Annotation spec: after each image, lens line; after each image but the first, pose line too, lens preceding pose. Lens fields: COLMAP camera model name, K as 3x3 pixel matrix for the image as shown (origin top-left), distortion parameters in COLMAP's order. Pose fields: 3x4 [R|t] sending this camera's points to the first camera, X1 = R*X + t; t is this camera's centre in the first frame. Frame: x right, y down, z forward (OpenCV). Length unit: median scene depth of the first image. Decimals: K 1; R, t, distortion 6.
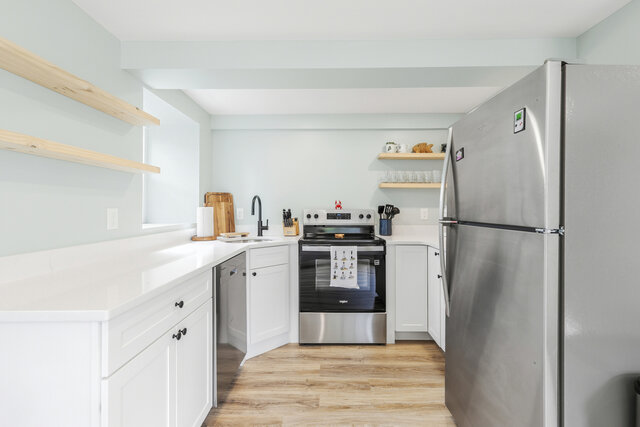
lens RADIAL K [[291.0, 0, 321.7], [0, 291.0, 209.8], [0, 0, 1]] dist [0.027892, -0.000292]
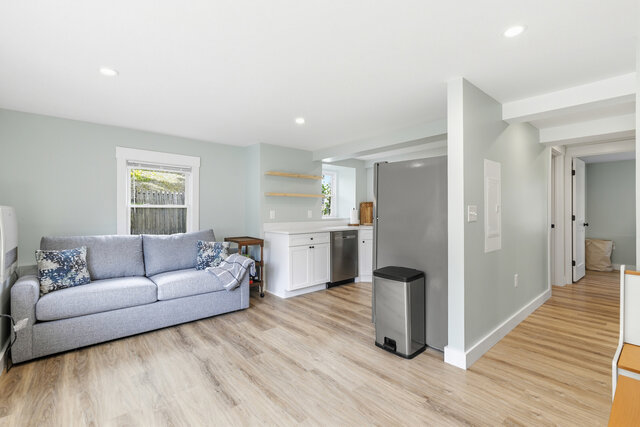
lens RADIAL K [[288.4, 0, 322.0], [0, 288.4, 211.9], [0, 0, 1]] dist [0.007479, 0.000234]
pose [[0.670573, 0.001933, -0.741841, 0.940623], [-0.002241, 0.999997, 0.000580, 0.004017], [0.741840, 0.001273, 0.670576, -0.519941]]
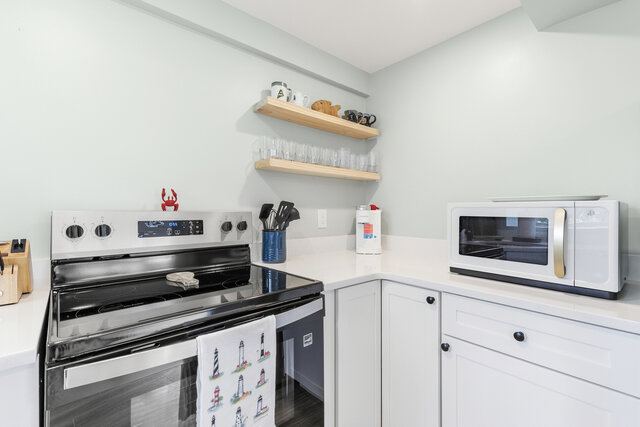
lens RADIAL K [[288.4, 0, 322.0], [0, 288.4, 211.9], [0, 0, 1]] dist [0.007479, 0.000234]
pose [[0.740959, -0.000944, 0.671550, -0.064060], [0.001230, 0.999999, 0.000049, 0.000174], [-0.671549, 0.000790, 0.740960, 0.639201]]
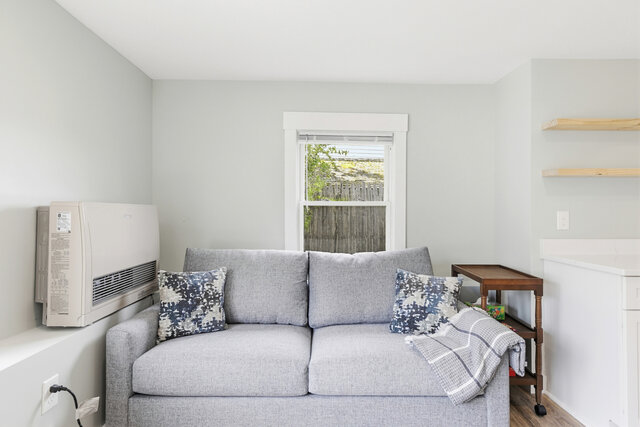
lens RADIAL K [[361.8, 0, 323.0], [0, 361.8, 207.4], [0, 0, 1]] dist [0.003386, 0.001116]
pose [[0.040872, -0.009663, -0.999118, 0.407951], [-0.005725, 0.999935, -0.009905, 0.002288], [0.999148, 0.006125, 0.040814, -0.259258]]
